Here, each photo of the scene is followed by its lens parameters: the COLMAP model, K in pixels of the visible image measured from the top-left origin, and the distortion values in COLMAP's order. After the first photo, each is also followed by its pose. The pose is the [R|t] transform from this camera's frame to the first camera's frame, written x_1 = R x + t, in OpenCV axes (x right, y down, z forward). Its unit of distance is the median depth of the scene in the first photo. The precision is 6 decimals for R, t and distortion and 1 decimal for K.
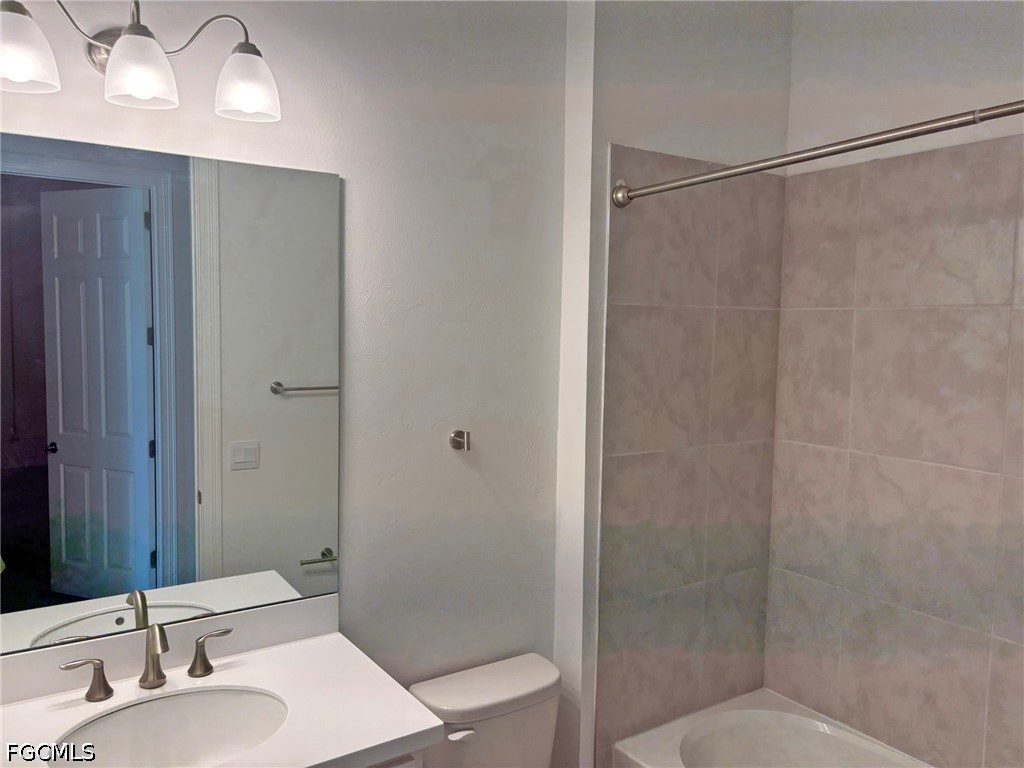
lens RADIAL K [[777.7, 0, 511.2], [0, 777.7, 380.9], [0, 0, 1]] dist [0.037194, -0.041692]
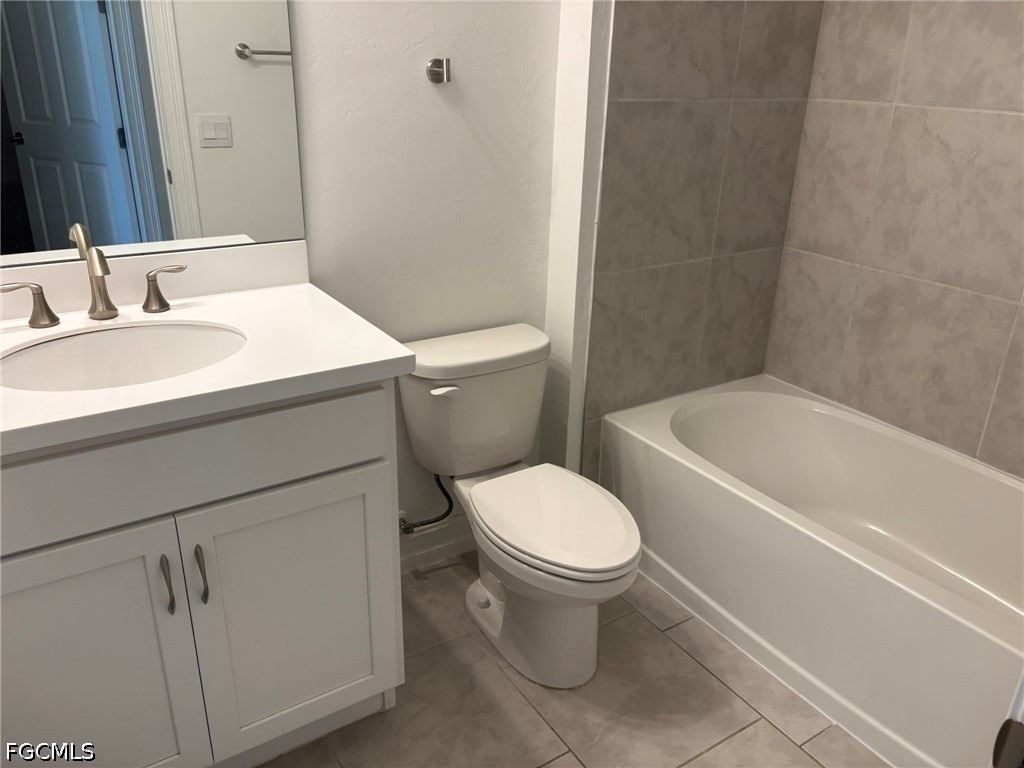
lens RADIAL K [[777.7, 0, 509.9], [0, 777.7, 383.6], [0, 0, 1]] dist [0.037194, -0.041692]
pose [[0.999727, 0.017359, -0.015657, 0.027860], [-0.011664, 0.950859, 0.309406, 0.123719], [0.020259, -0.309139, 0.950801, 0.076439]]
